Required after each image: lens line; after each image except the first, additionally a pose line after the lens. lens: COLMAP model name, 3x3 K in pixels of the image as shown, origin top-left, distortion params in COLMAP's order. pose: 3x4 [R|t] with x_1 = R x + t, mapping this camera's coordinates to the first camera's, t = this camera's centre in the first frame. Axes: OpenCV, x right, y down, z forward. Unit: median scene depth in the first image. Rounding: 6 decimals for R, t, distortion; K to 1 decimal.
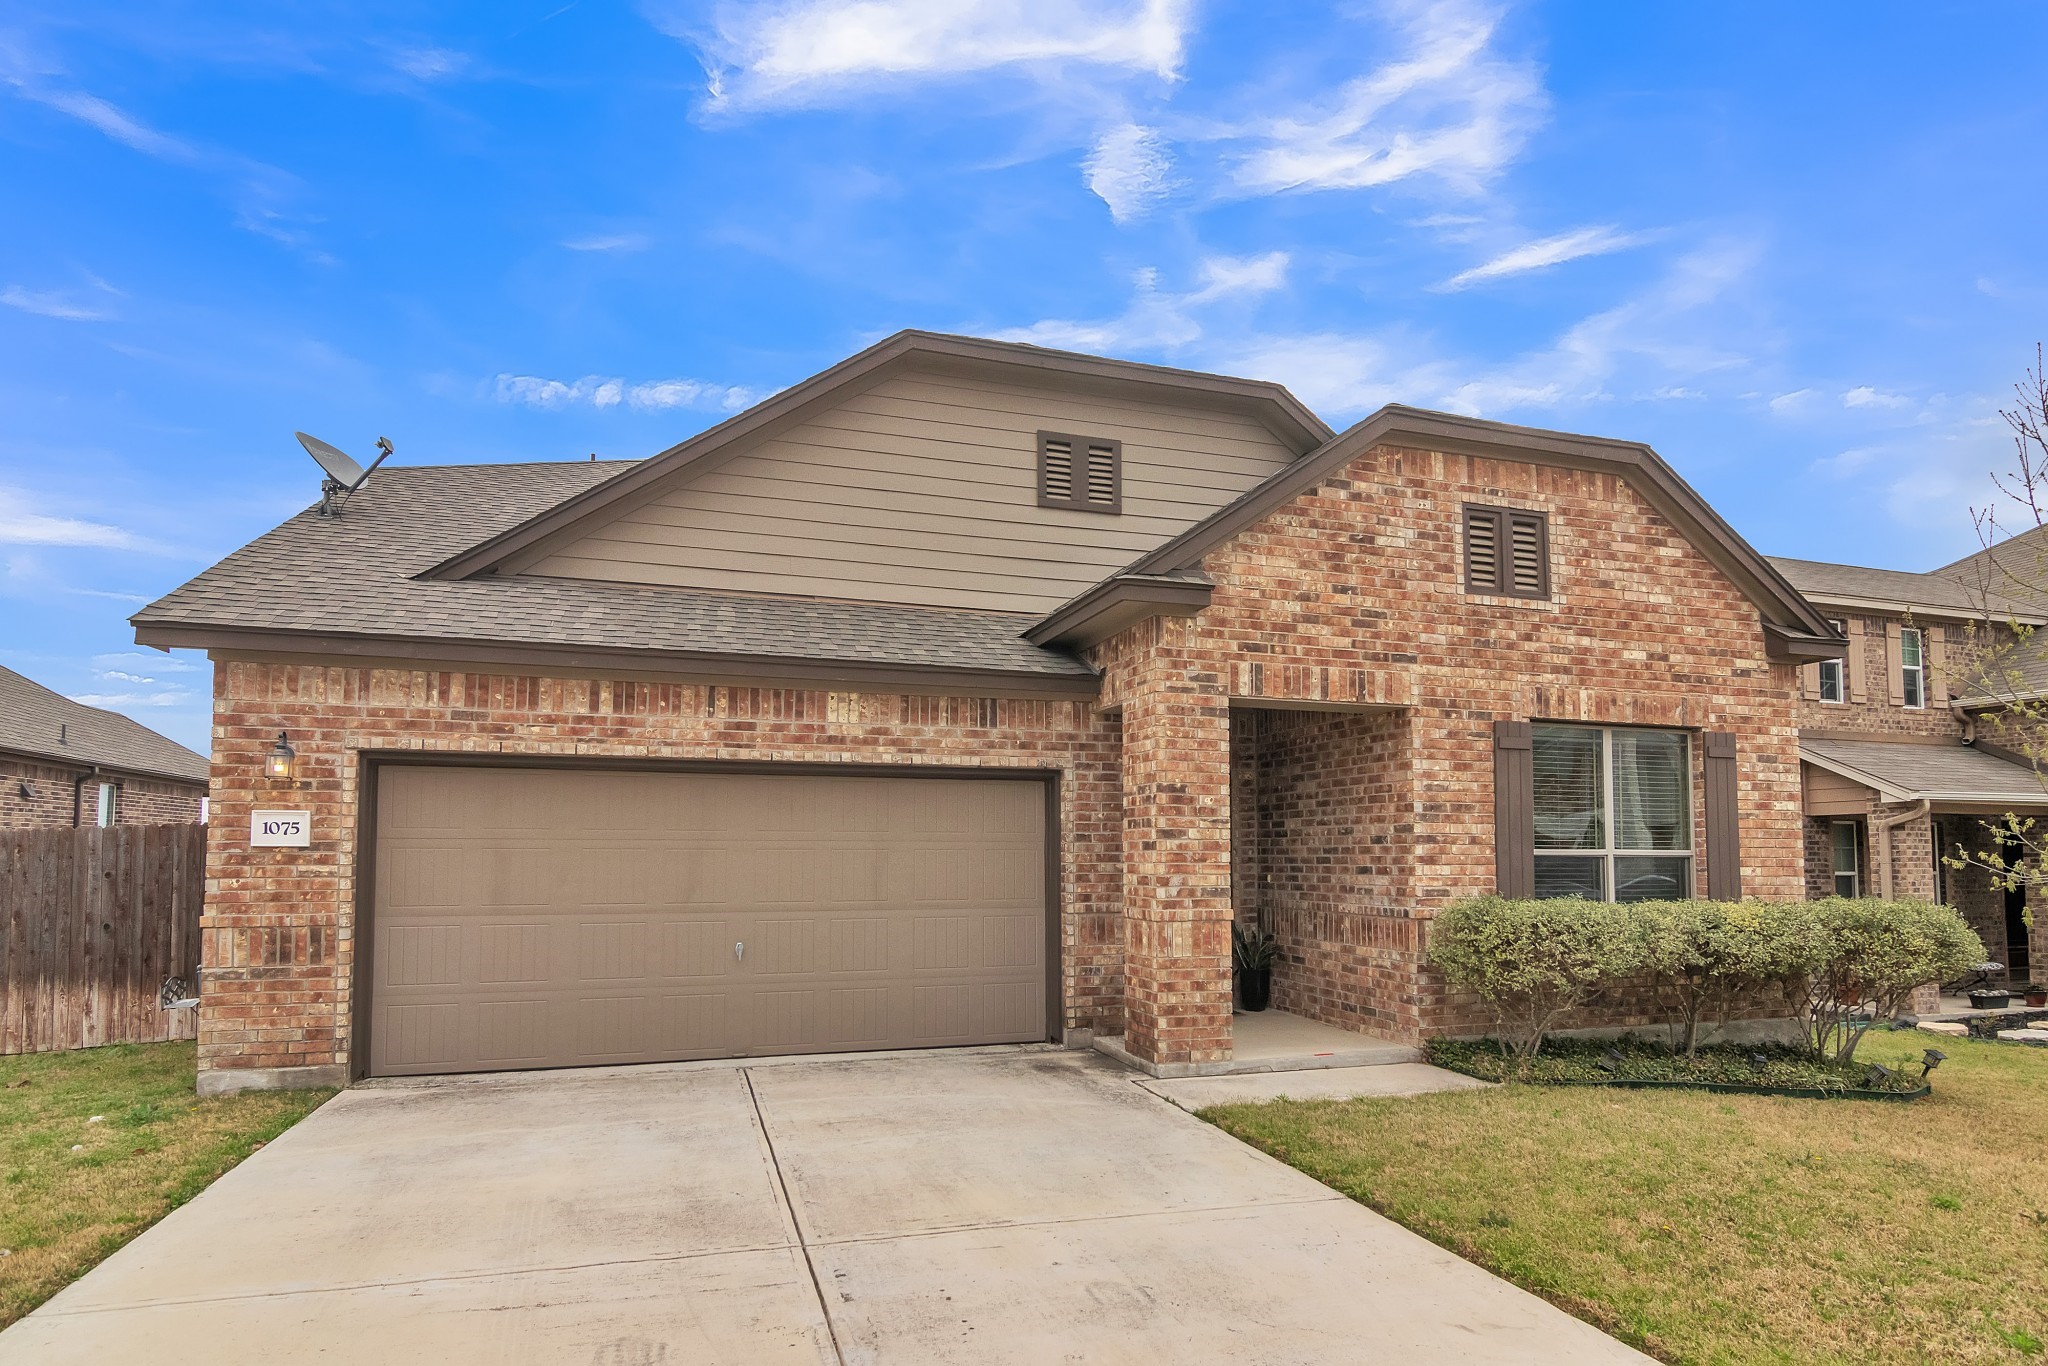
lens RADIAL K [[1076.4, 0, 1013.4], [0, 1076.4, 657.0], [0, 0, 1]] dist [-0.002703, 0.000392]
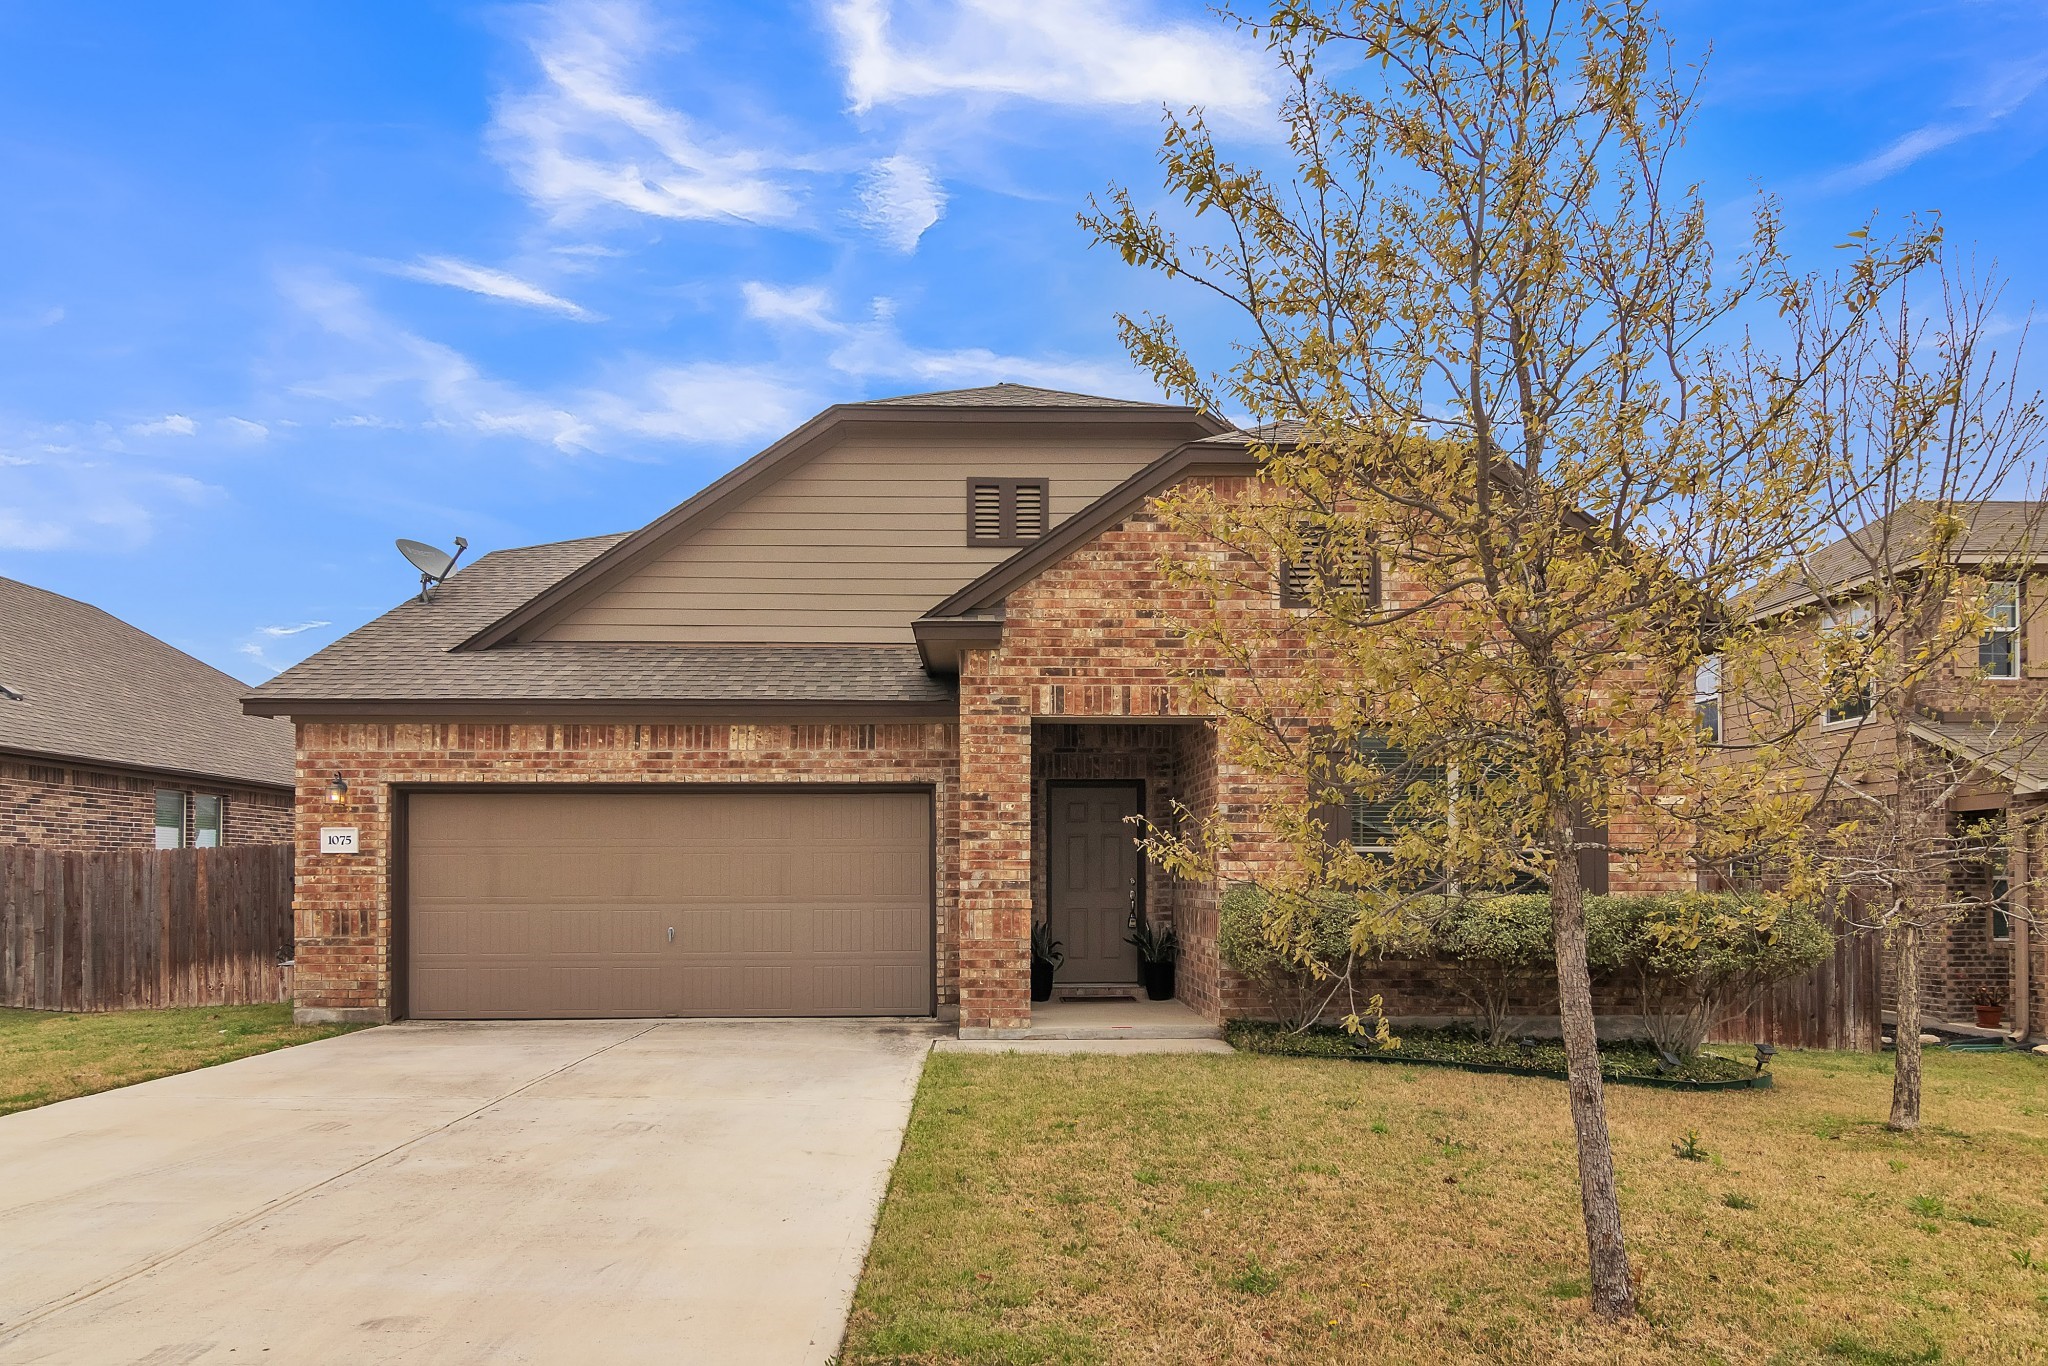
lens RADIAL K [[1184.6, 0, 1024.0], [0, 1184.6, 683.0], [0, 0, 1]] dist [-0.002203, -0.001402]
pose [[0.962005, -0.049850, -0.268443, 0.527143], [0.054577, 0.998458, 0.010170, -0.011588], [0.267522, -0.024434, 0.963242, -0.216703]]
